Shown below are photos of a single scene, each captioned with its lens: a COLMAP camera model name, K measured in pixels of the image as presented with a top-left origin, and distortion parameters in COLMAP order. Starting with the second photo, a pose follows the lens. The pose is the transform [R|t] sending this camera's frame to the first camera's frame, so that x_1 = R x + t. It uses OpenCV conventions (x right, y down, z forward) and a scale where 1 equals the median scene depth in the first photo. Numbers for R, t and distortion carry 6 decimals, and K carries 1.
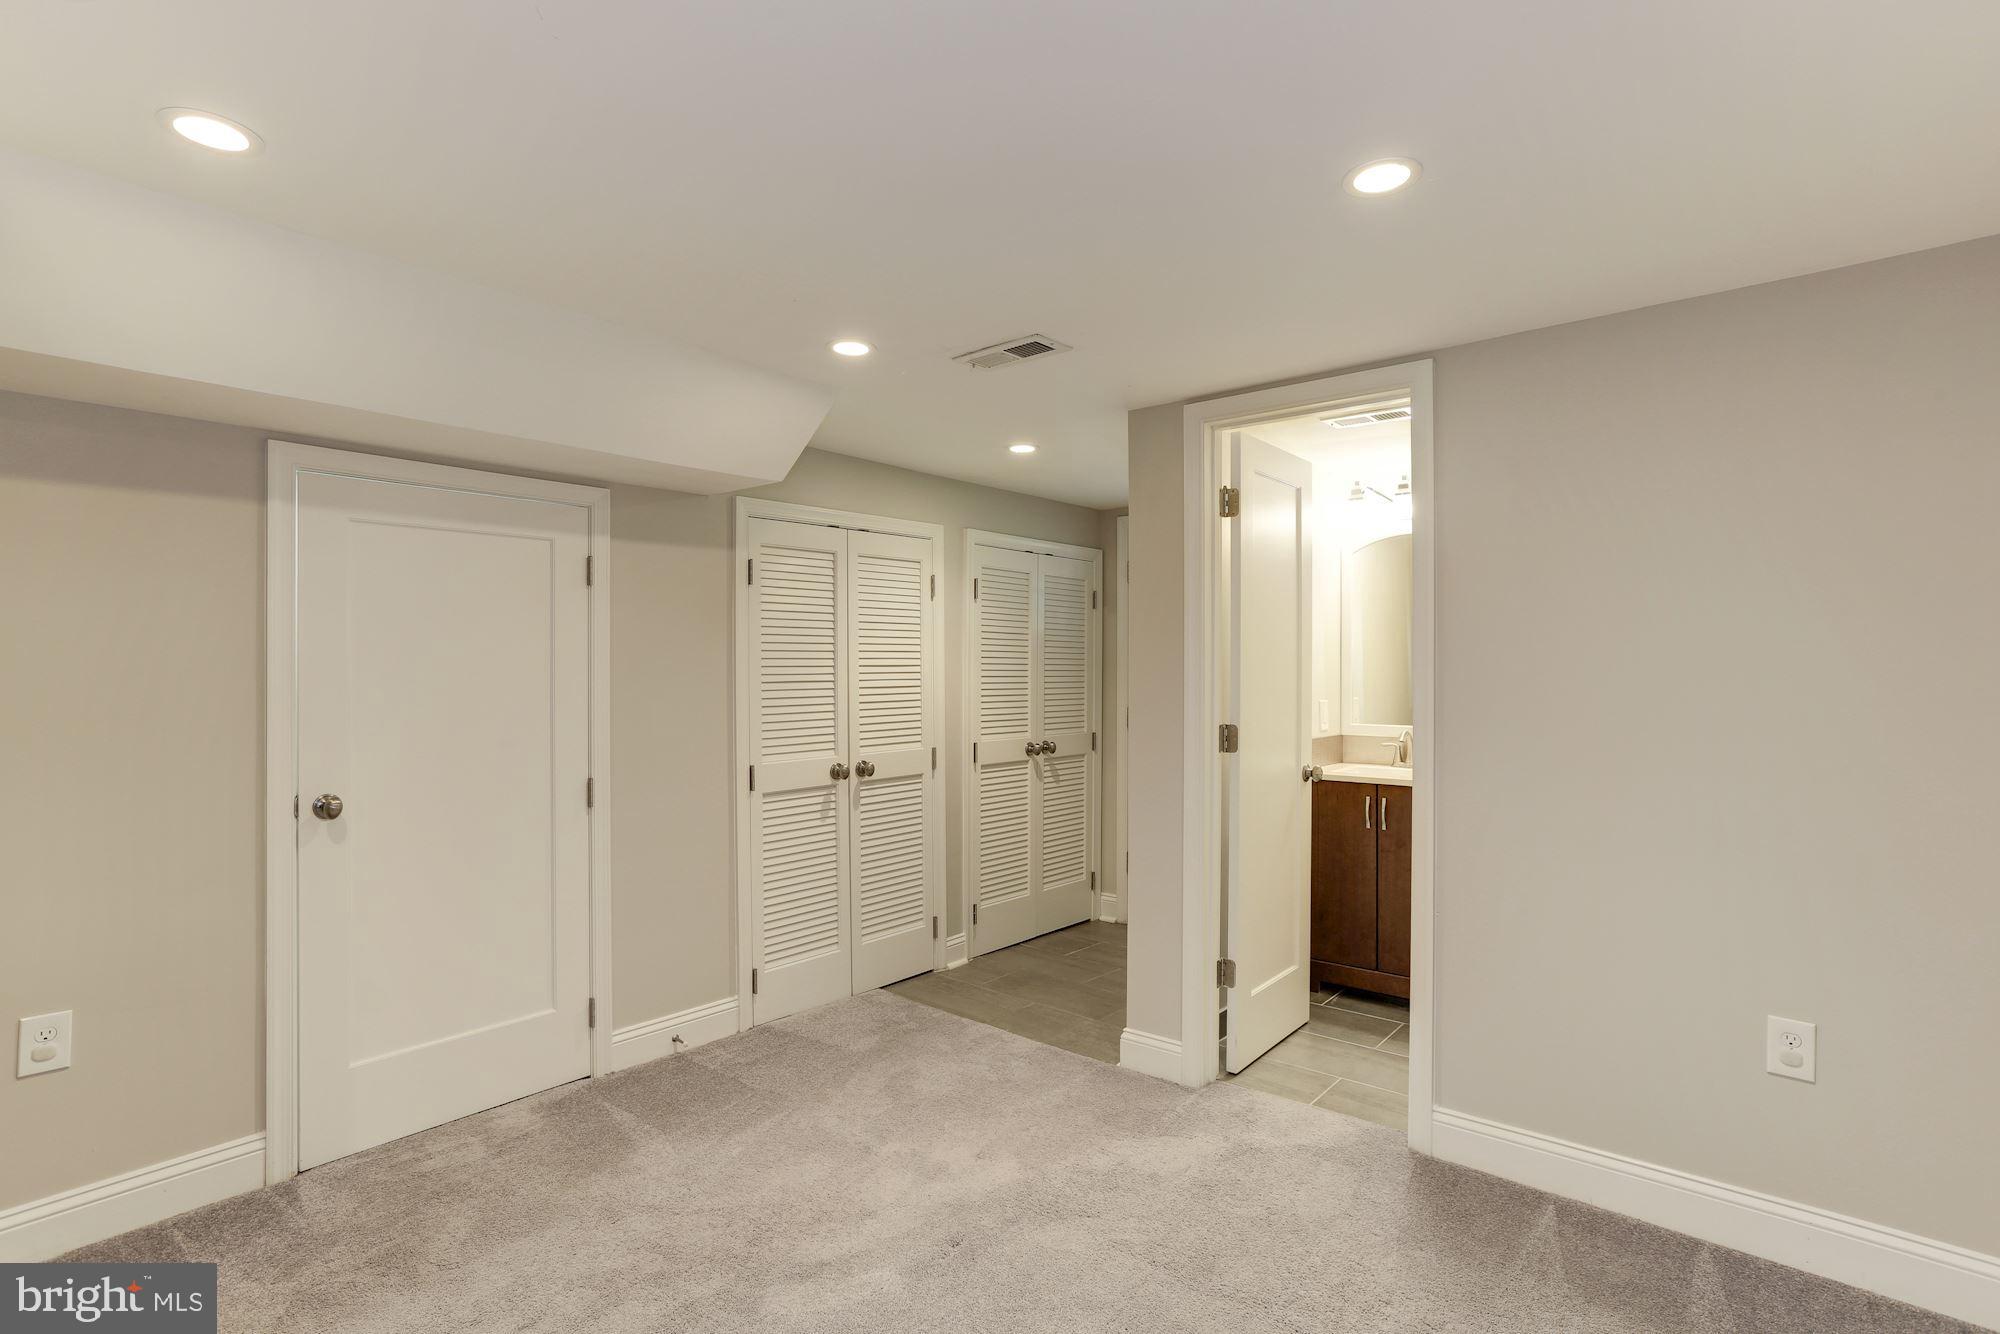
lens RADIAL K [[963.5, 0, 994.1], [0, 963.5, 671.8], [0, 0, 1]] dist [-0.021824, 0.009379]
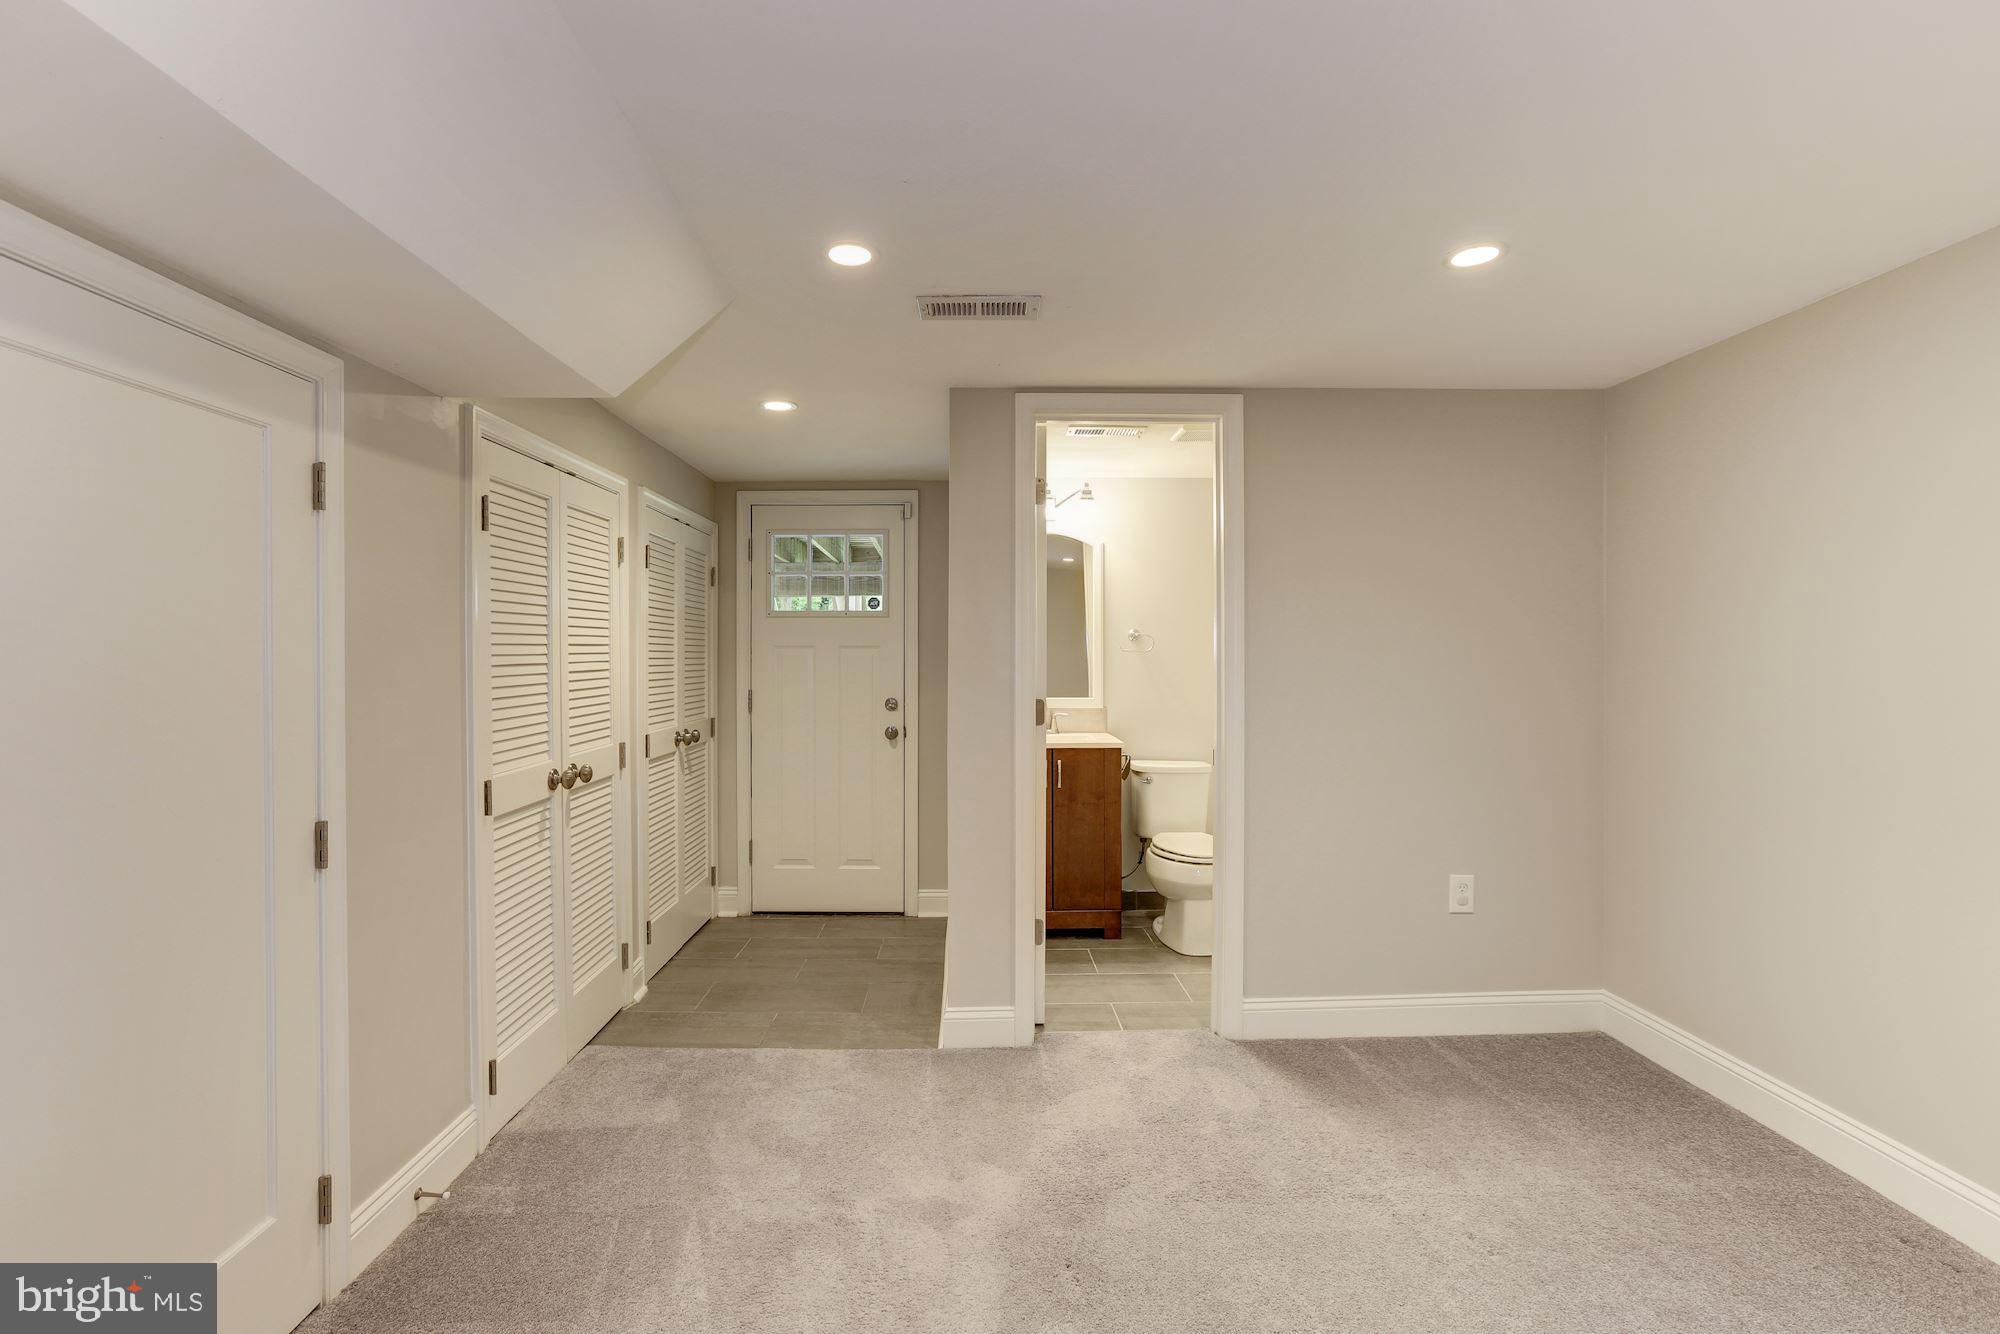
lens RADIAL K [[906.2, 0, 984.8], [0, 906.2, 654.8], [0, 0, 1]] dist [-0.021740, 0.005749]
pose [[0.759128, -0.003771, 0.650930, -0.426200], [0.006006, 0.999981, -0.001210, 0.006375], [-0.650913, 0.004828, 0.759137, 0.253578]]
